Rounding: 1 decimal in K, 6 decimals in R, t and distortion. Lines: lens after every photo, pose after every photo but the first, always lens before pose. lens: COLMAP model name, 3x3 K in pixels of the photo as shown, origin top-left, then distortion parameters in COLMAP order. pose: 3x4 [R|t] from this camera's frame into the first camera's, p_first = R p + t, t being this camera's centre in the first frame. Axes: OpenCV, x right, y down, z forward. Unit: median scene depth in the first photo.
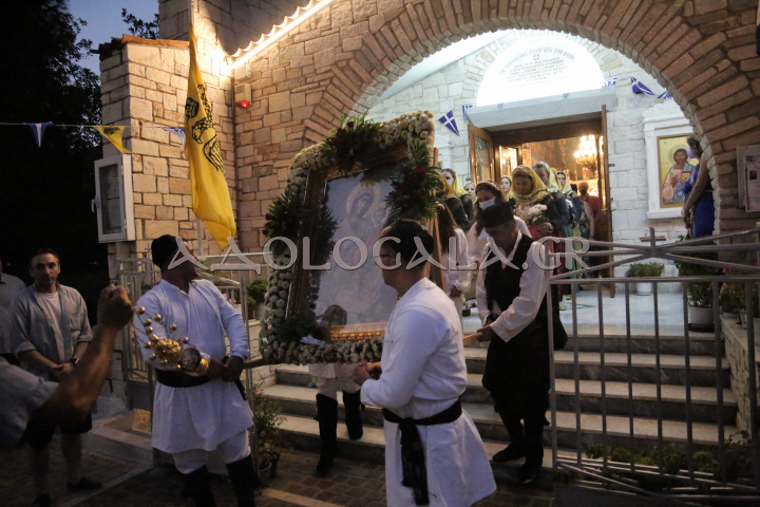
lens RADIAL K [[560.3, 0, 384.7], [0, 560.3, 255.2], [0, 0, 1]] dist [-0.033448, 0.017250]
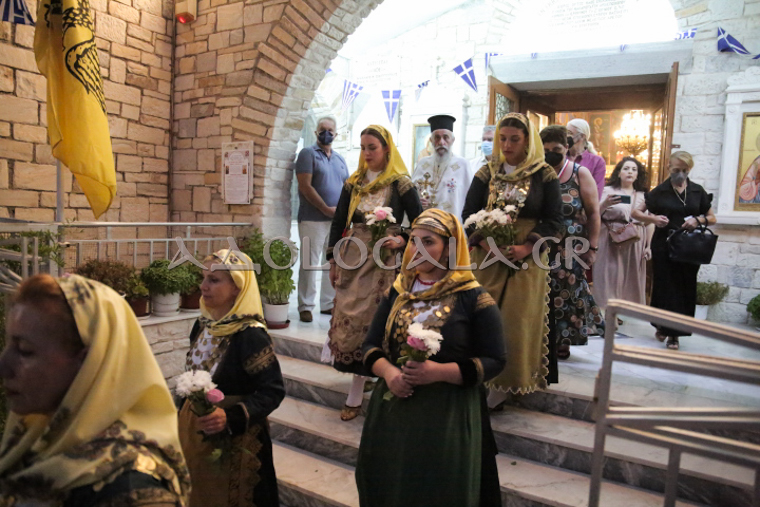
lens RADIAL K [[560.3, 0, 377.2], [0, 560.3, 250.3], [0, 0, 1]] dist [-0.033448, 0.017250]
pose [[0.994236, 0.098786, -0.041668, 0.061471], [-0.096475, 0.993857, 0.054236, -0.027807], [0.046770, -0.049903, 0.997658, 0.257941]]
